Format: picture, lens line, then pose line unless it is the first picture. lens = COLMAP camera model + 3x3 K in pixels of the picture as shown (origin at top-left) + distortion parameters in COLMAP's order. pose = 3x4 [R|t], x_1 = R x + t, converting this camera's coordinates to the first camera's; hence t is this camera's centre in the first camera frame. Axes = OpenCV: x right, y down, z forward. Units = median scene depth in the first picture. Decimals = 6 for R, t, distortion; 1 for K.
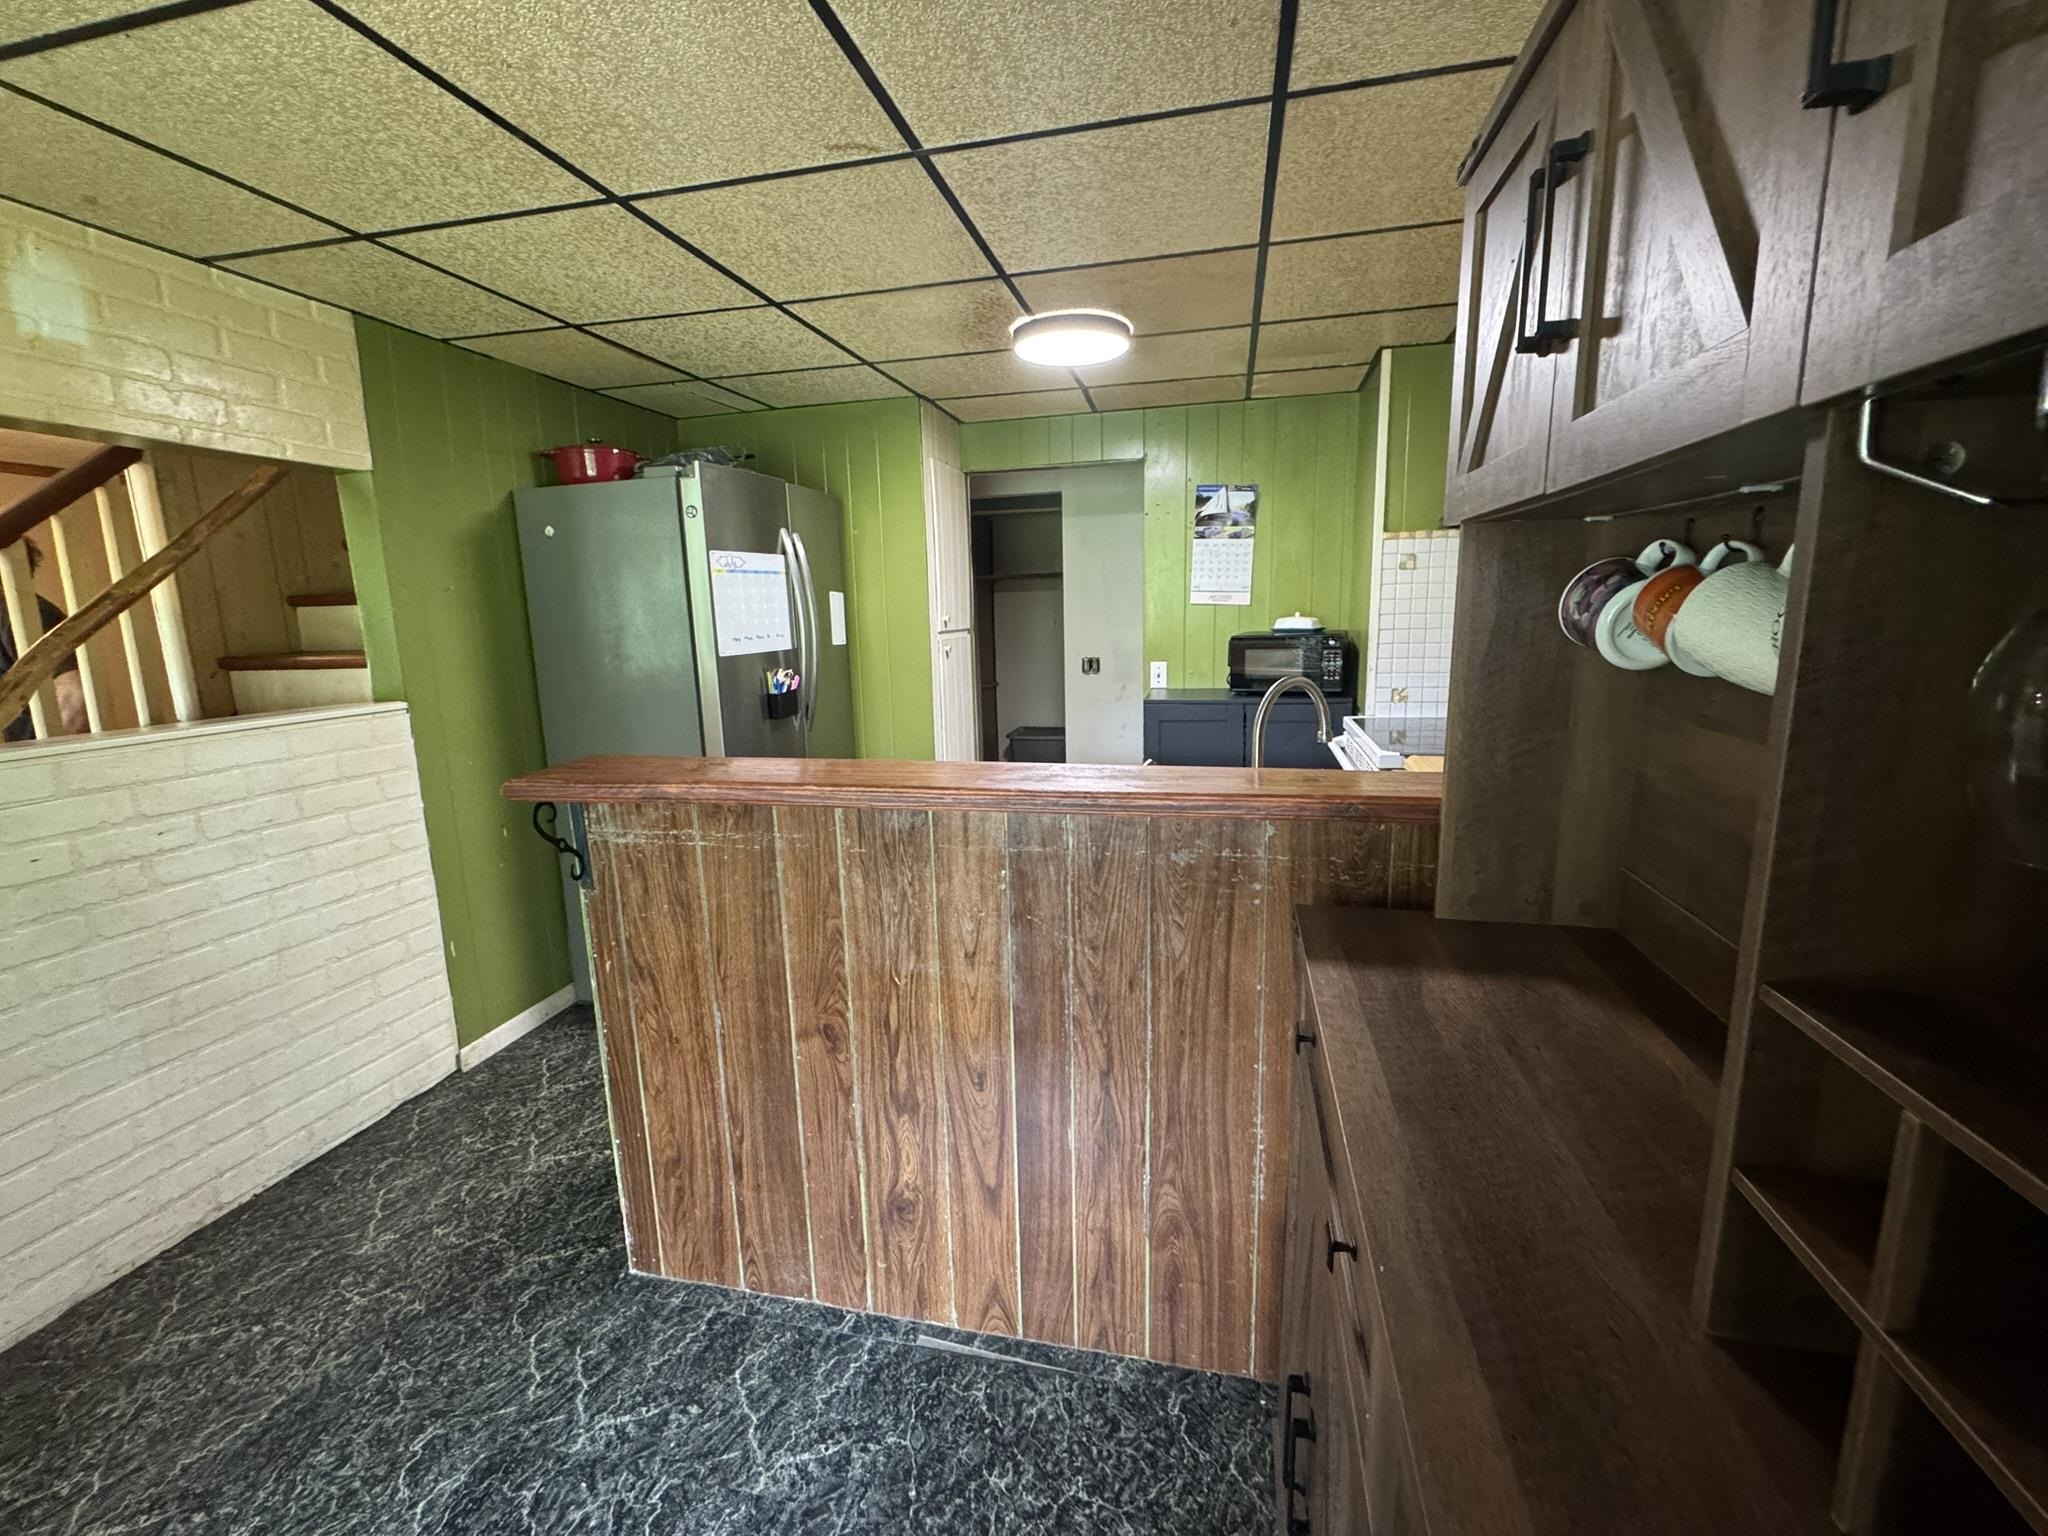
lens RADIAL K [[871.8, 0, 1022.3], [0, 871.8, 764.7], [0, 0, 1]] dist [-0.000189, -0.000330]
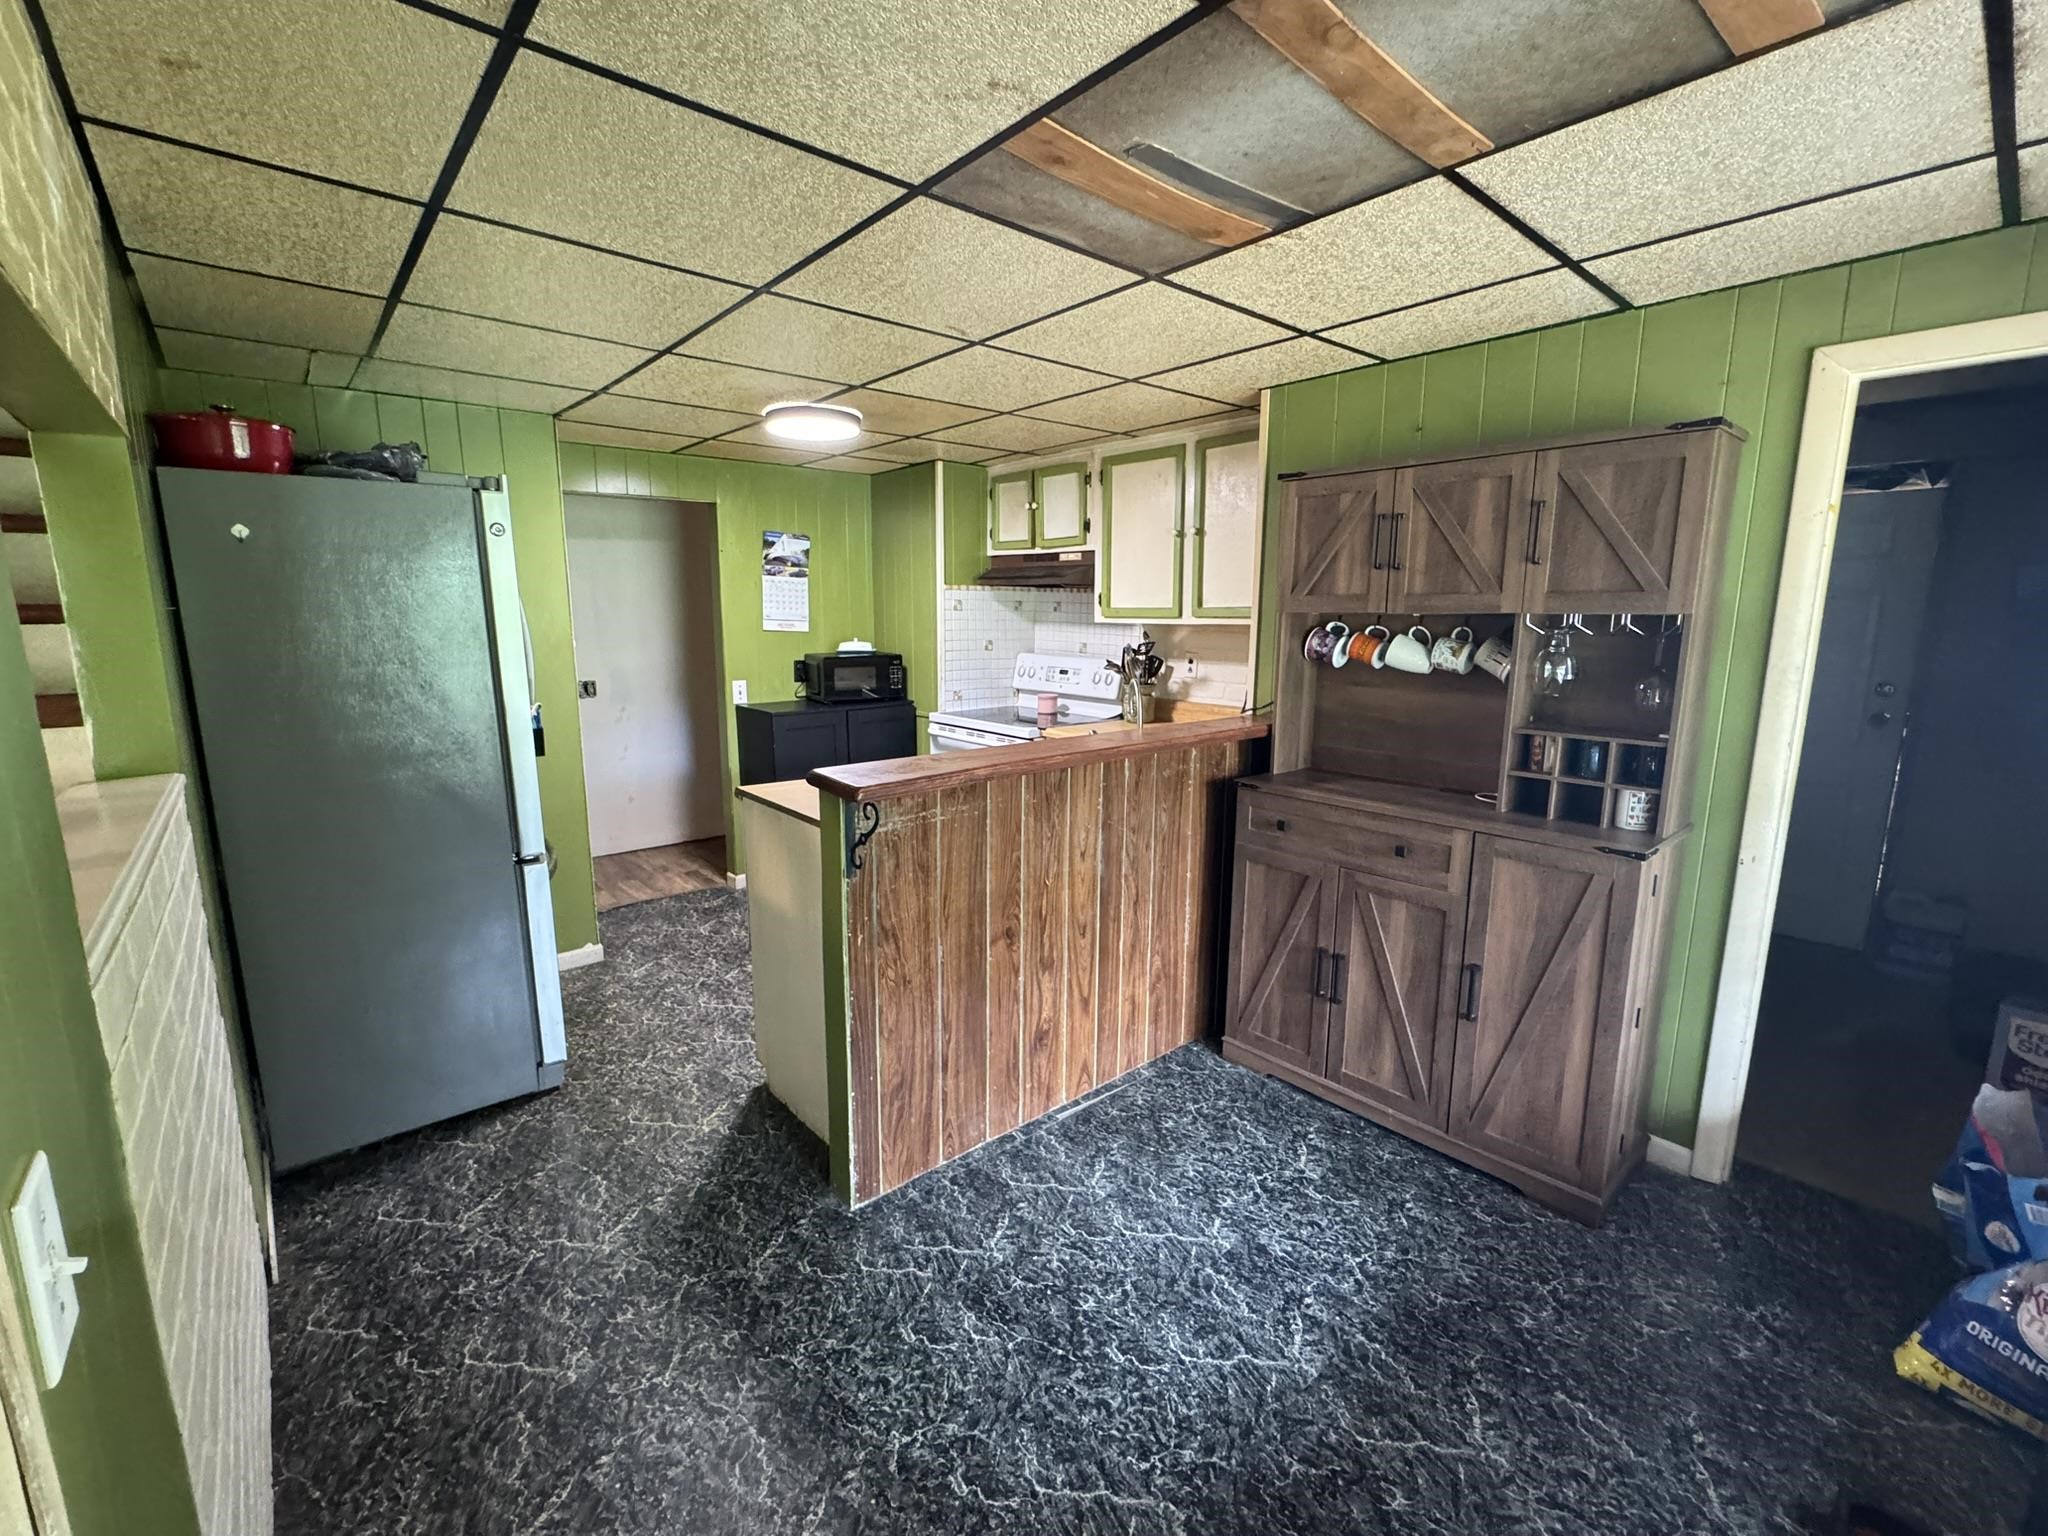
lens RADIAL K [[871.8, 0, 1026.8], [0, 871.8, 766.3], [0, 0, 1]] dist [-0.000189, -0.000330]
pose [[0.586083, -0.117463, 0.801691, -1.317144], [0.130713, 0.990183, 0.049522, -0.037114], [-0.799638, 0.075767, 0.595683, 0.082788]]
